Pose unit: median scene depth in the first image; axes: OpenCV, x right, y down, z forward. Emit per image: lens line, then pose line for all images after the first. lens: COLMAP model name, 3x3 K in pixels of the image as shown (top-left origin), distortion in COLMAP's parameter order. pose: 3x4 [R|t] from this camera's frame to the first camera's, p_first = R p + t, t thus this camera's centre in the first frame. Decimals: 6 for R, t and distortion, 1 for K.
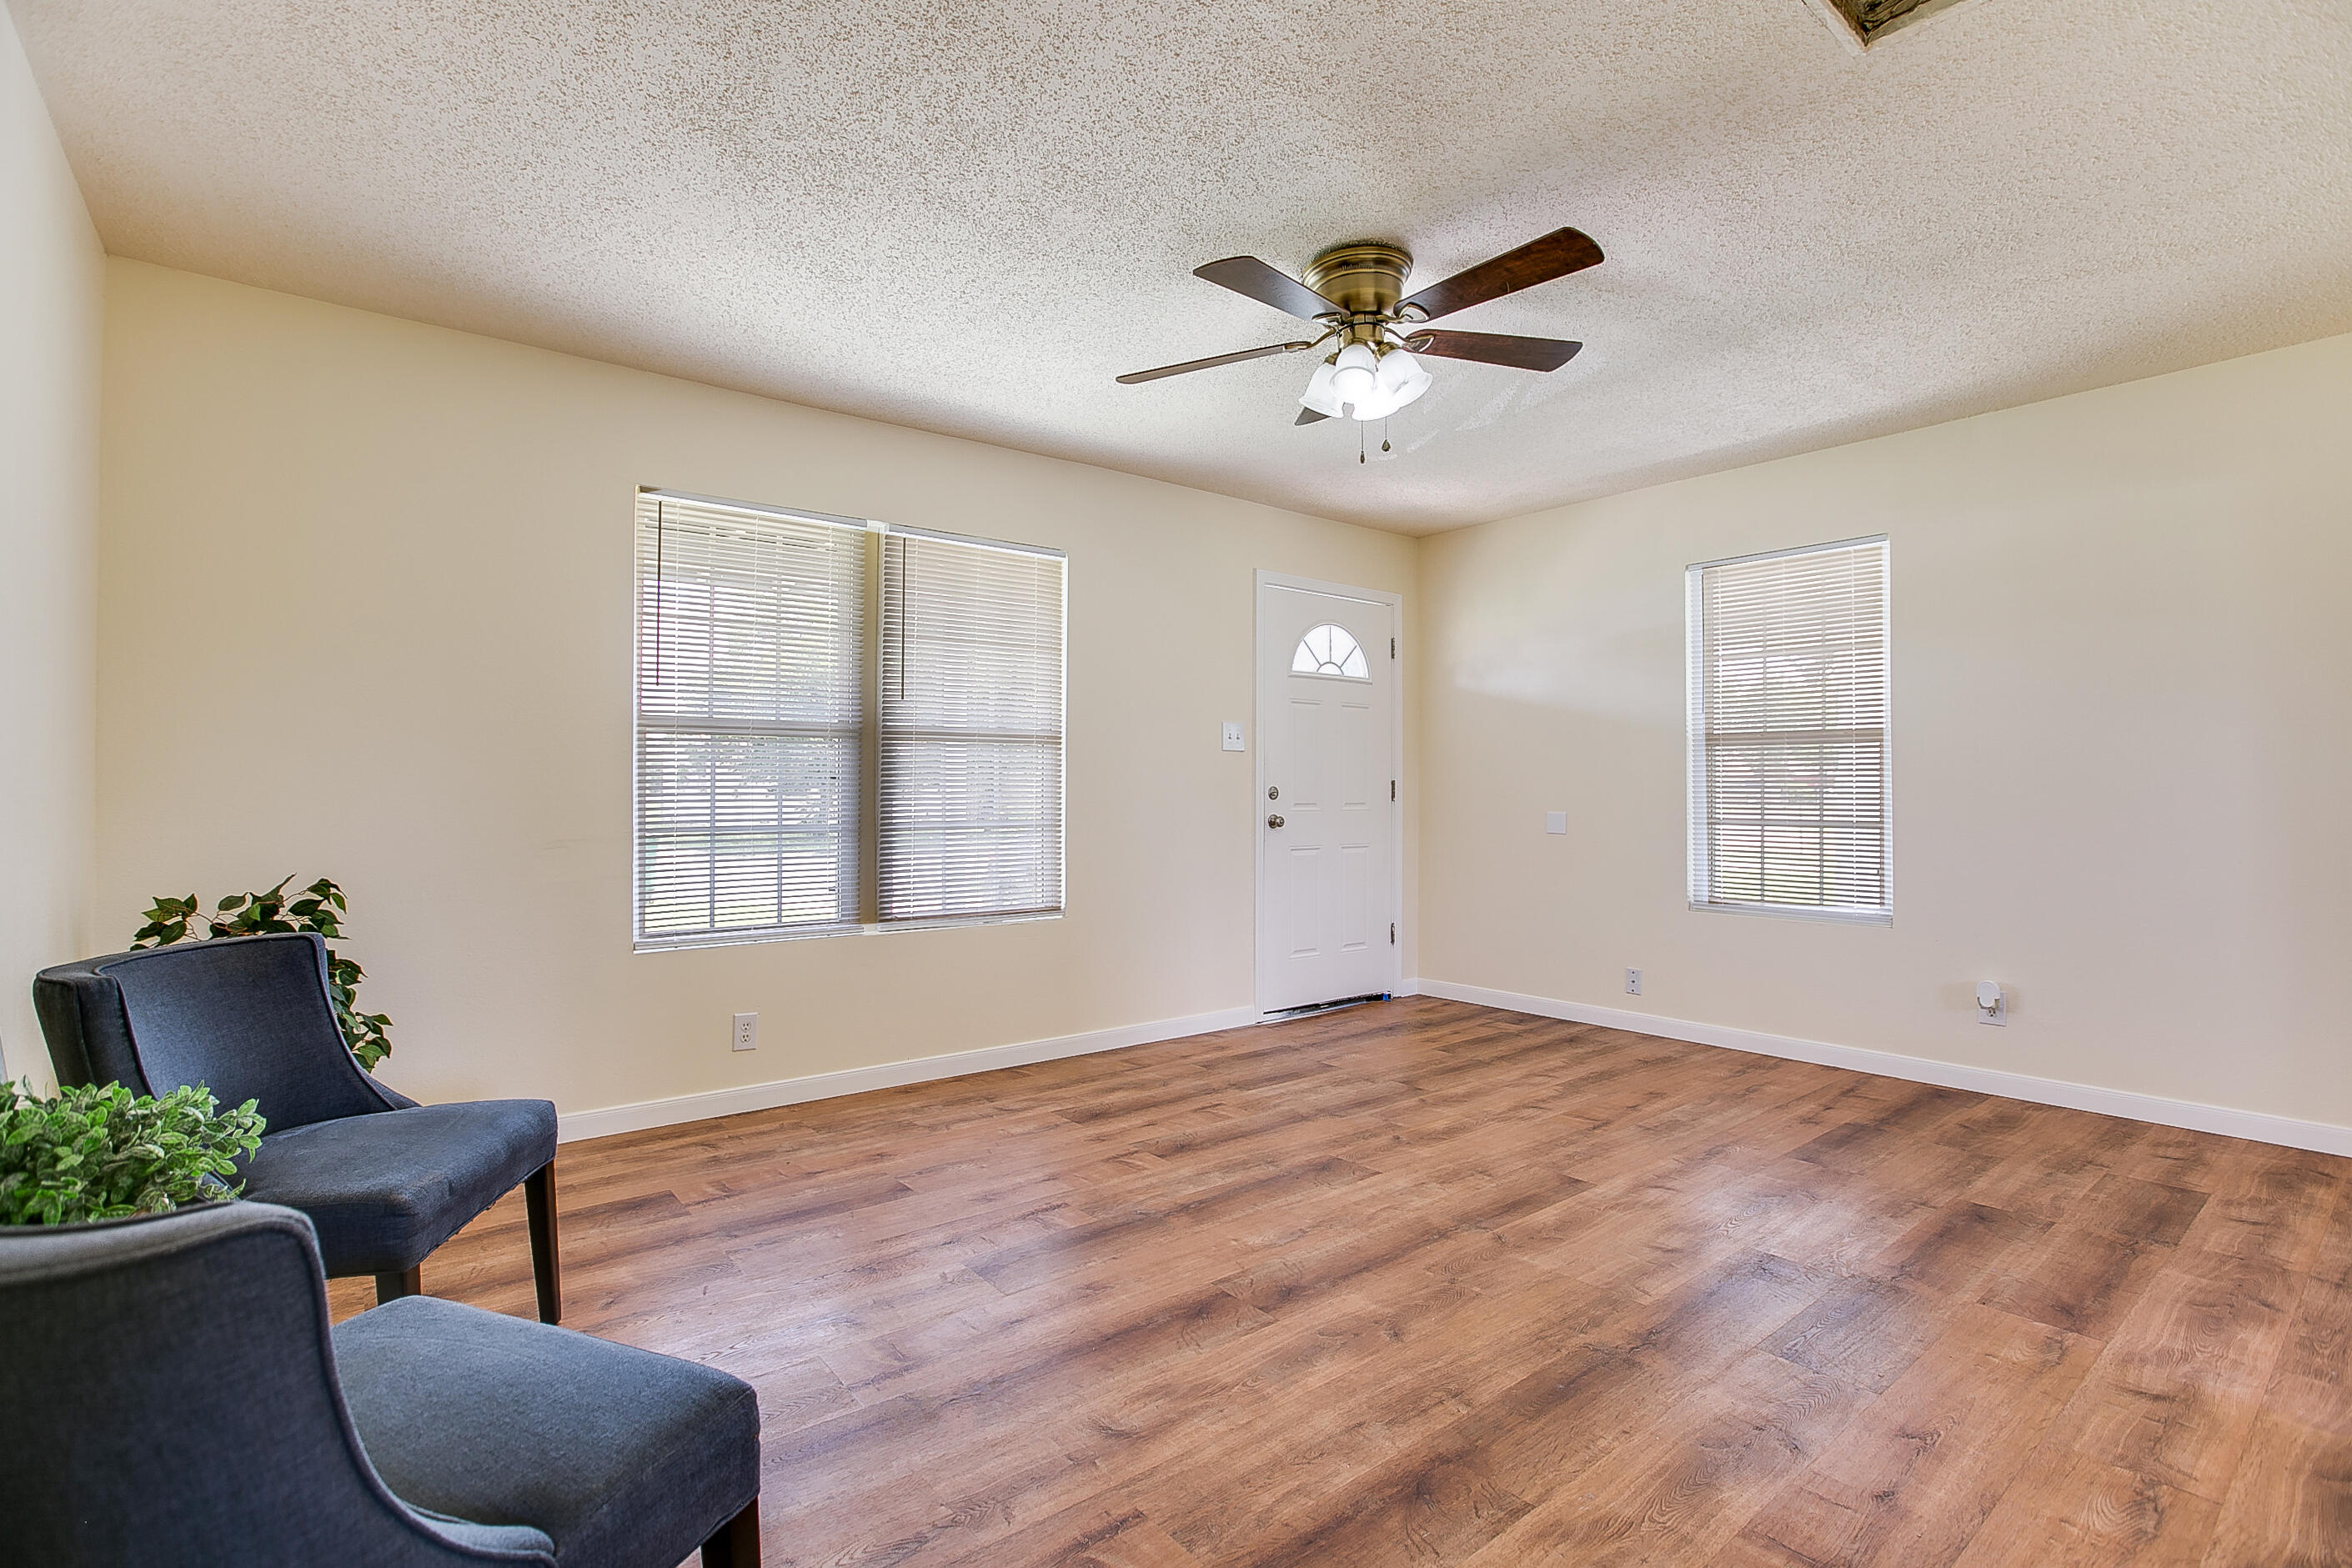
lens RADIAL K [[1090.4, 0, 1176.0], [0, 1090.4, 784.0], [0, 0, 1]] dist [-0.048348, 0.017832]
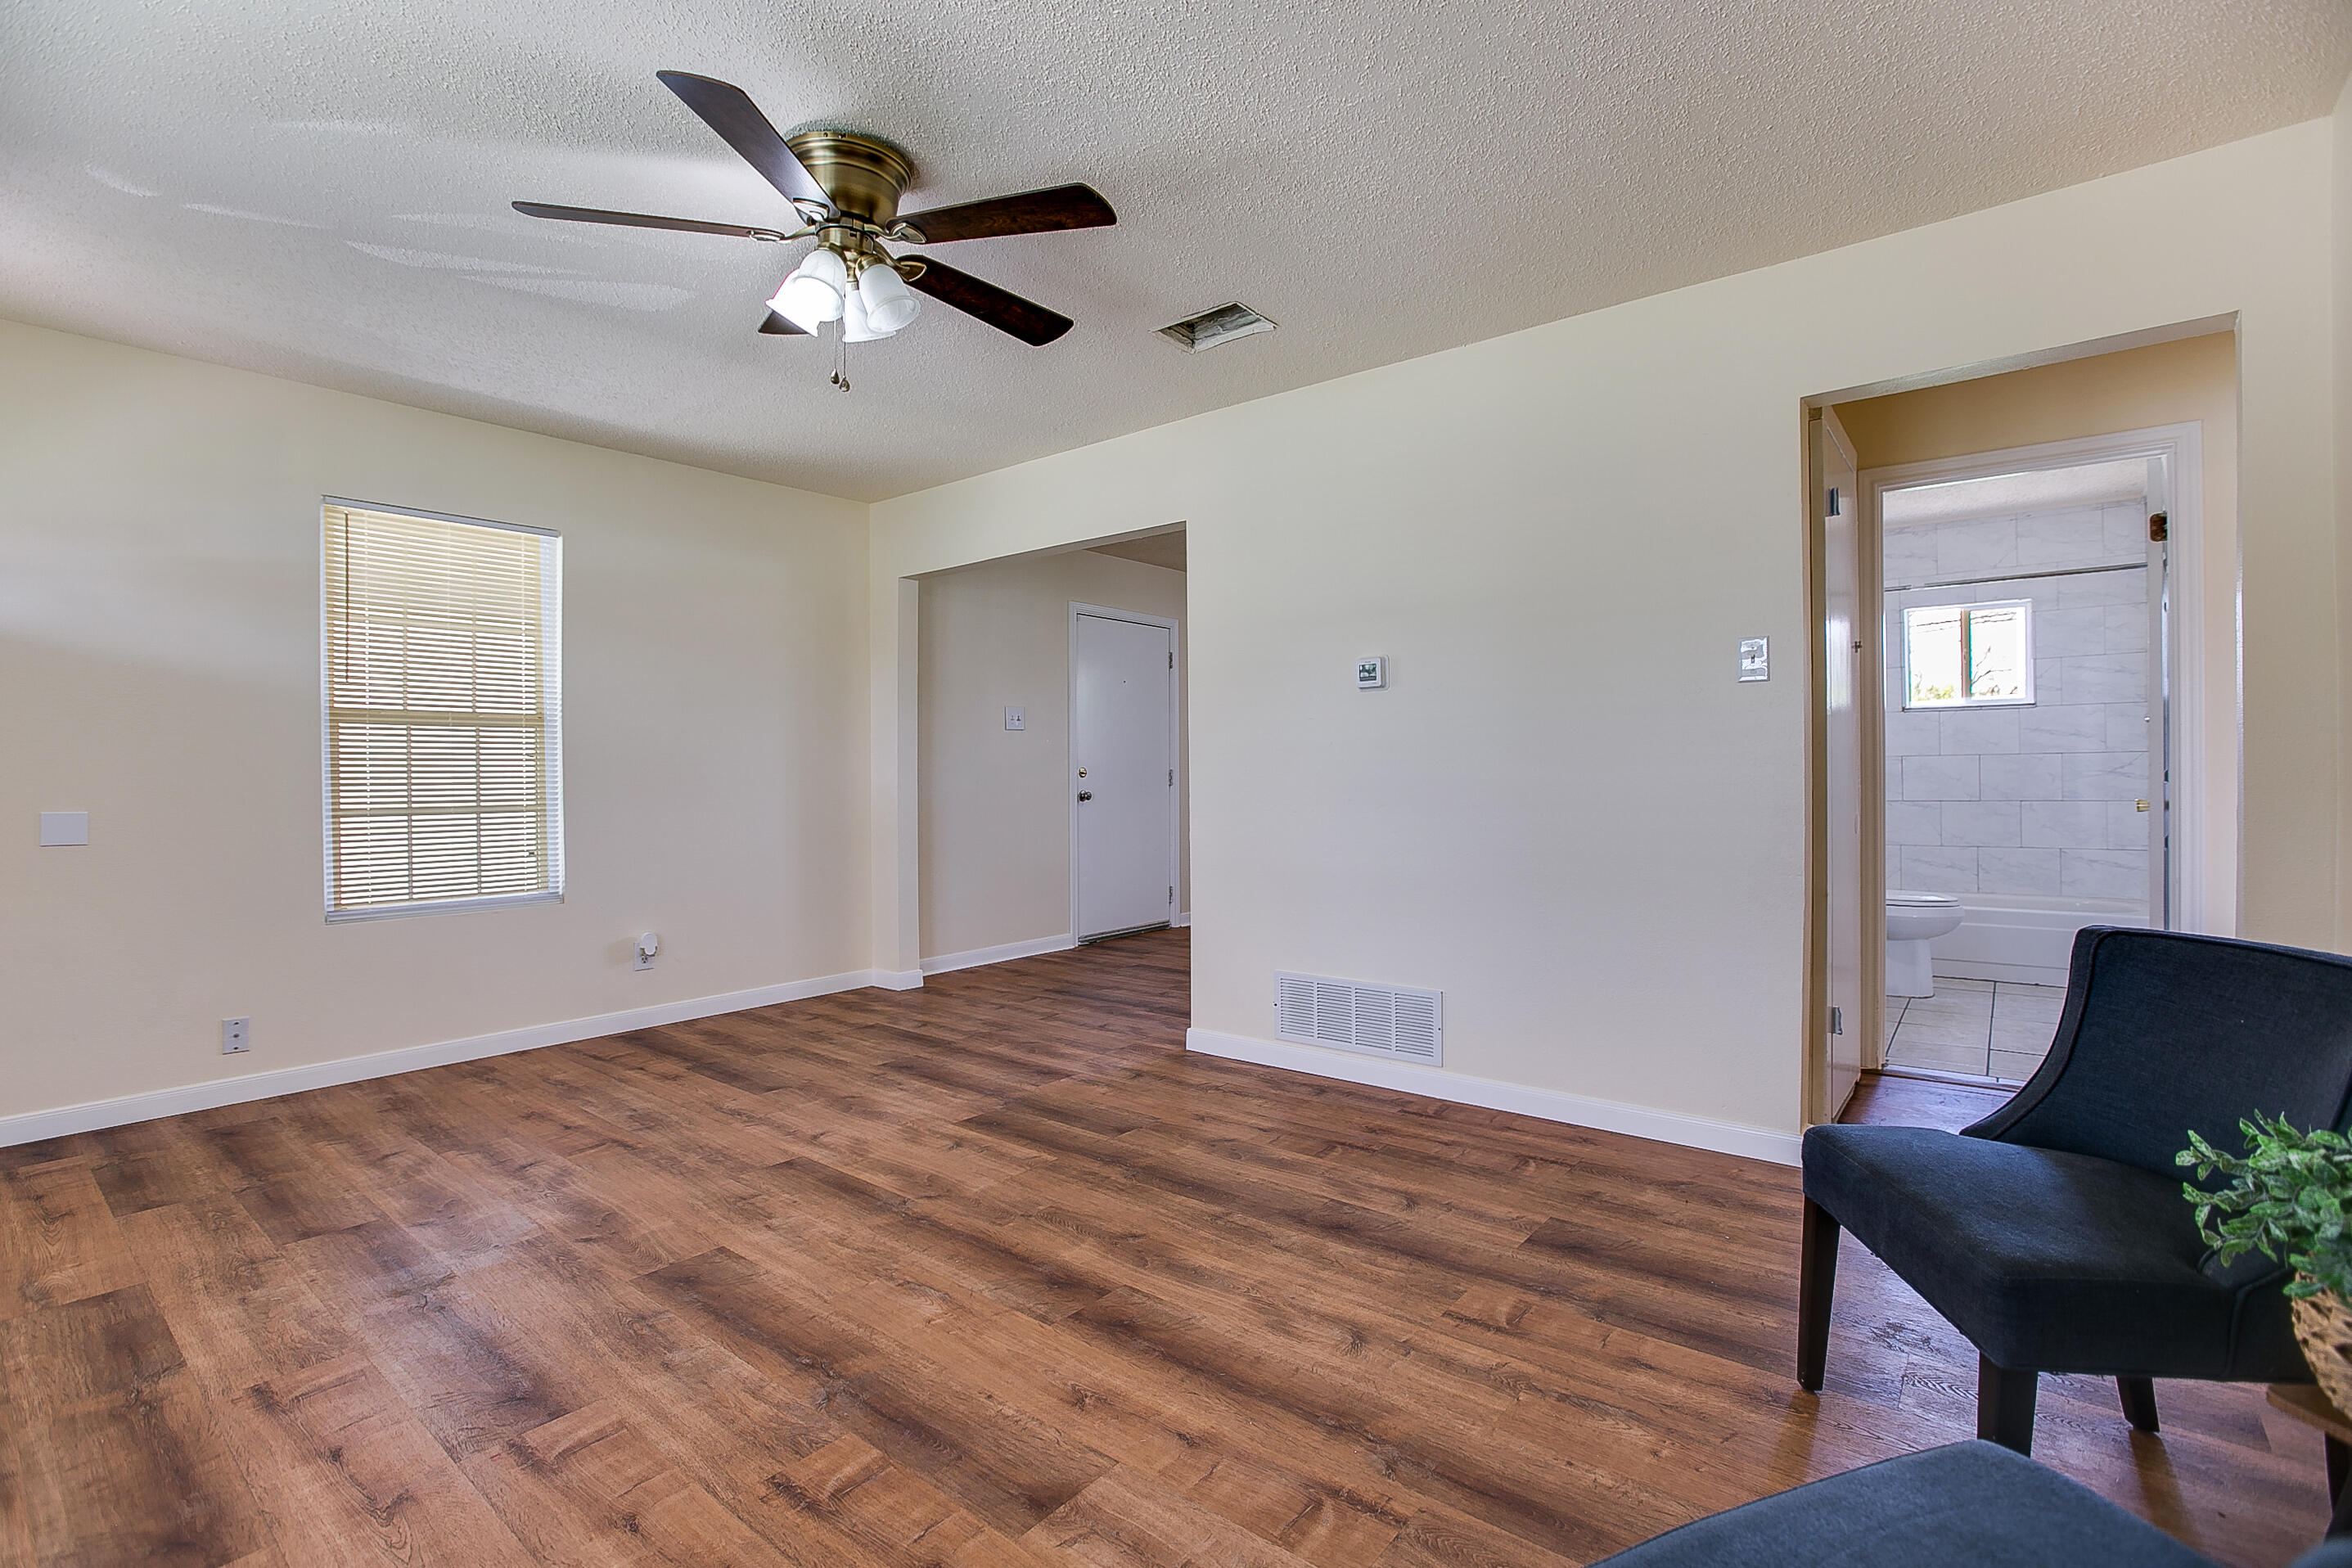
lens RADIAL K [[1064.5, 0, 1176.0], [0, 1064.5, 784.0], [0, 0, 1]] dist [-0.056308, 0.020092]
pose [[-0.212583, -0.008752, 0.977104, -0.629249], [0.002128, 0.999953, 0.009420, 0.009318], [-0.977141, 0.004082, -0.212554, 0.825999]]
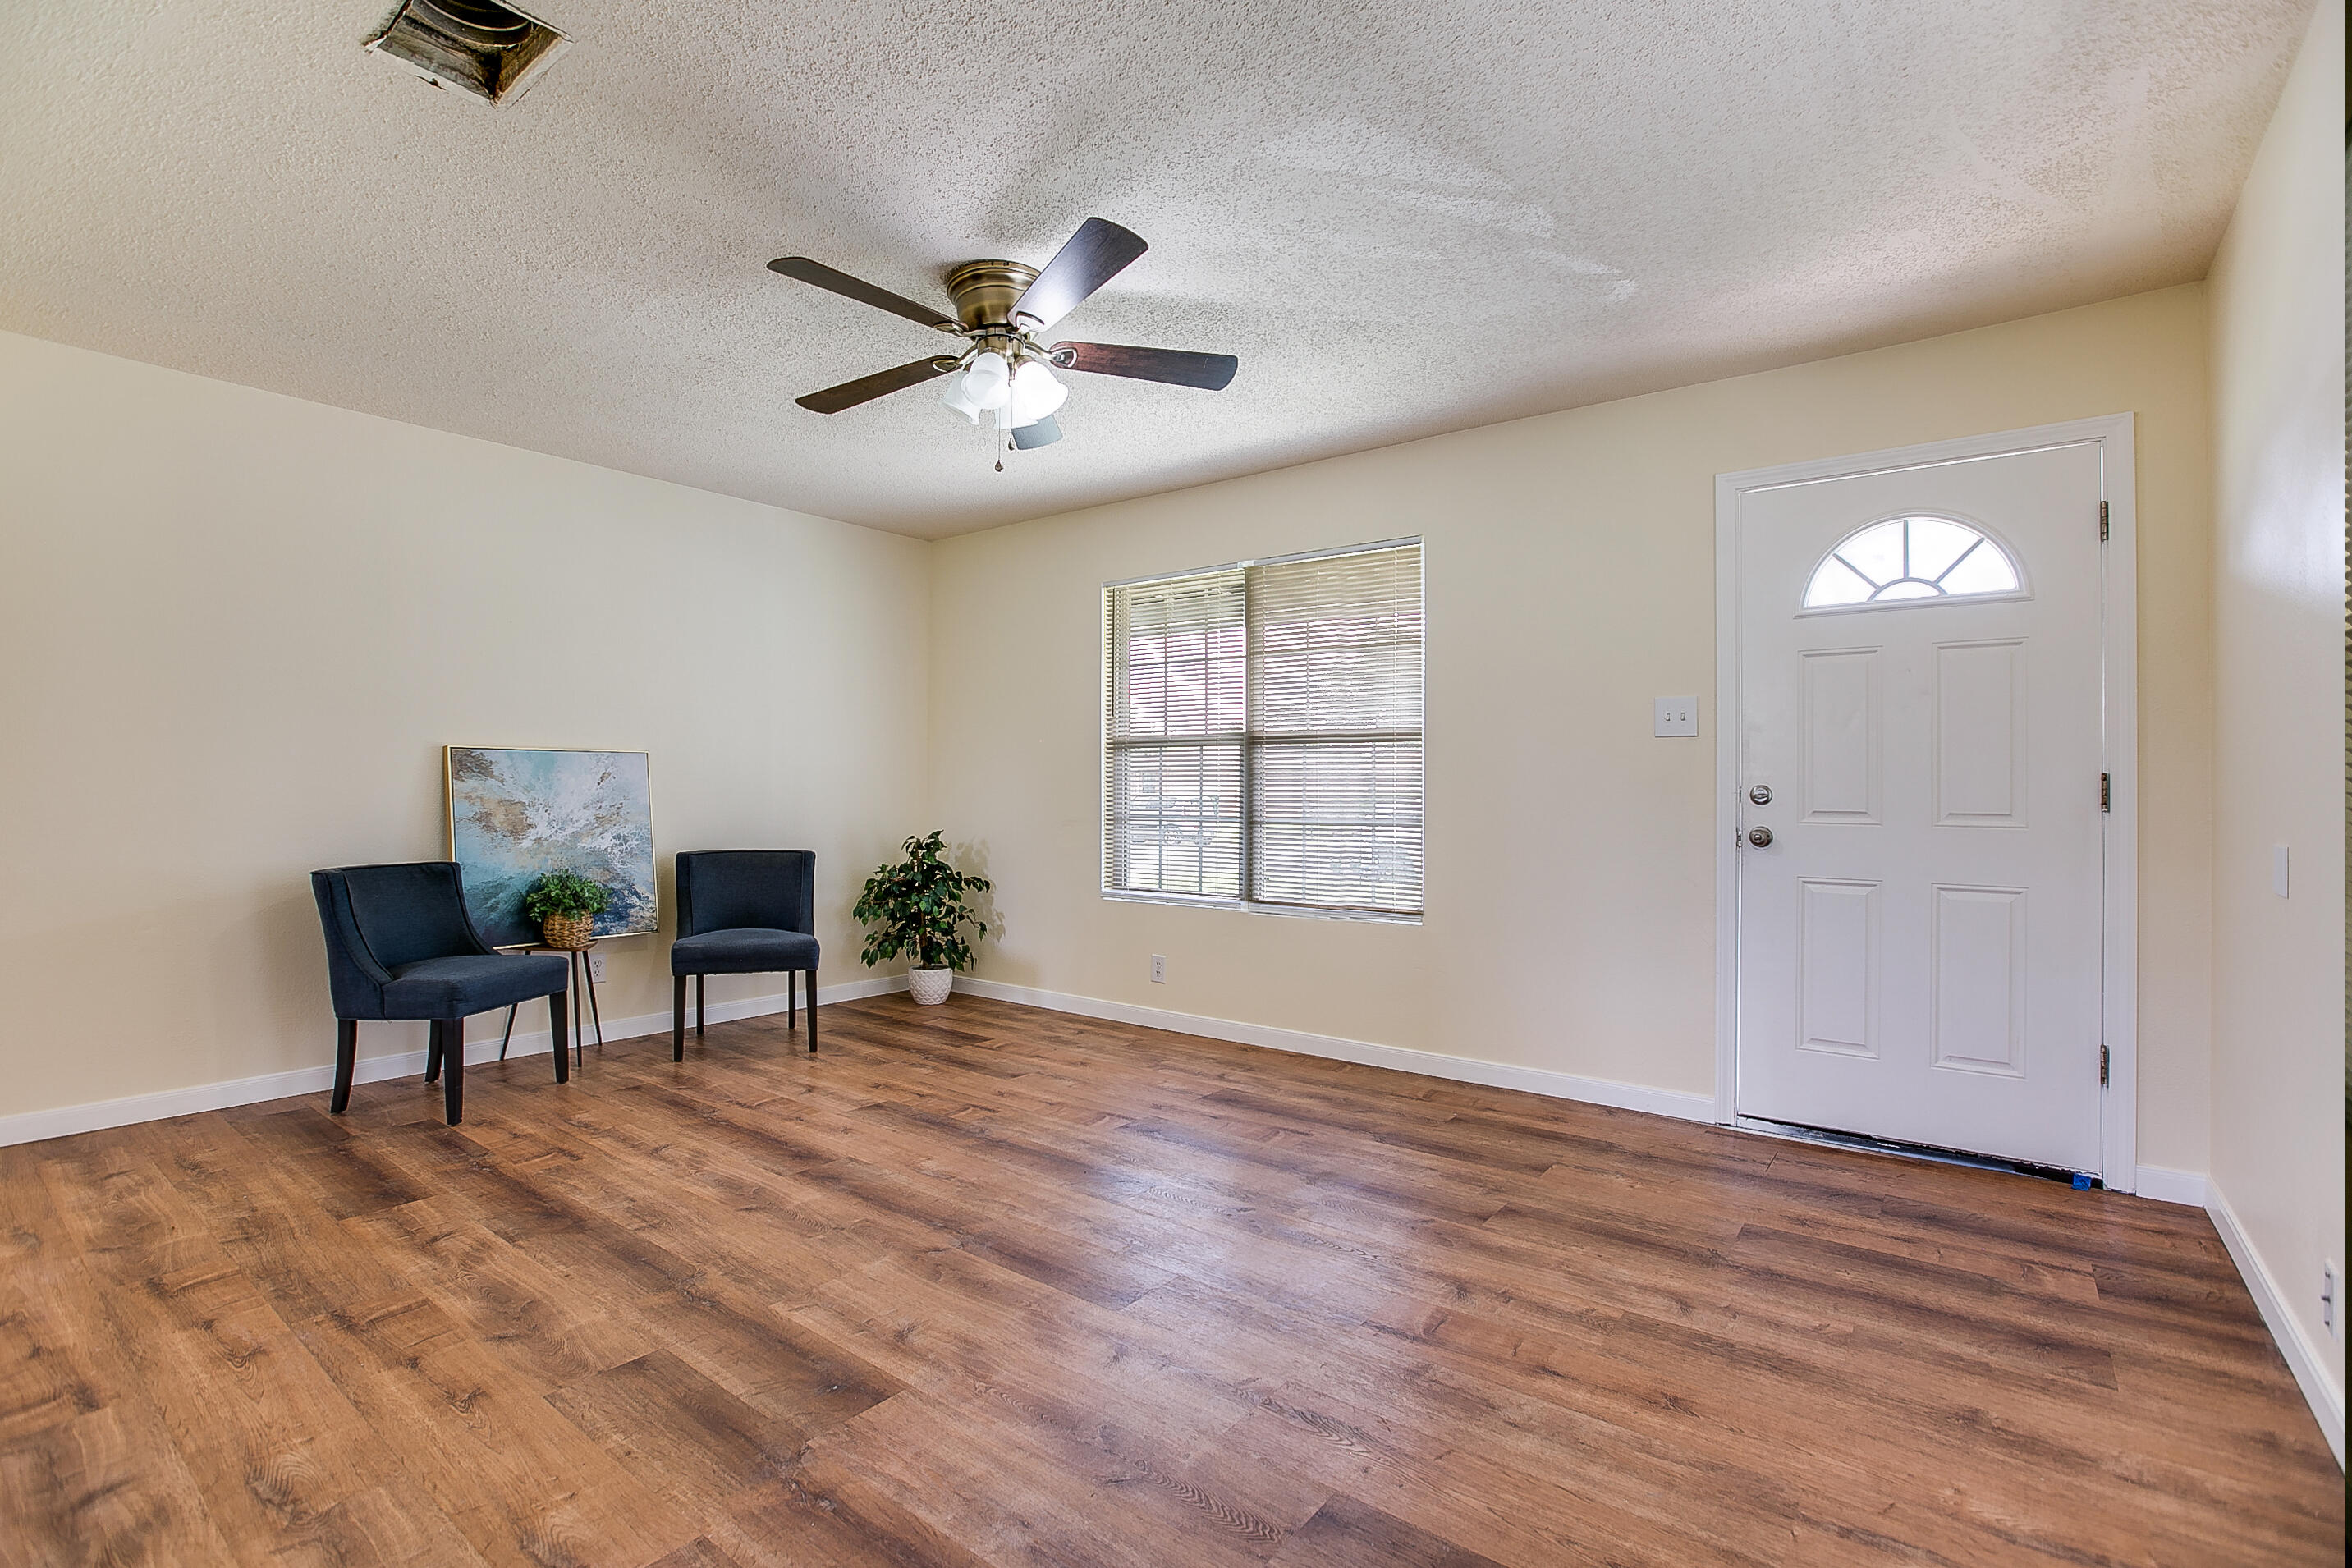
lens RADIAL K [[1080.4, 0, 1176.0], [0, 1080.4, 784.0], [0, 0, 1]] dist [-0.057268, 0.021266]
pose [[0.235022, -0.004552, -0.971979, 1.080490], [0.001283, 0.999990, -0.004373, 0.005974], [0.971989, -0.000219, 0.235025, 0.827941]]
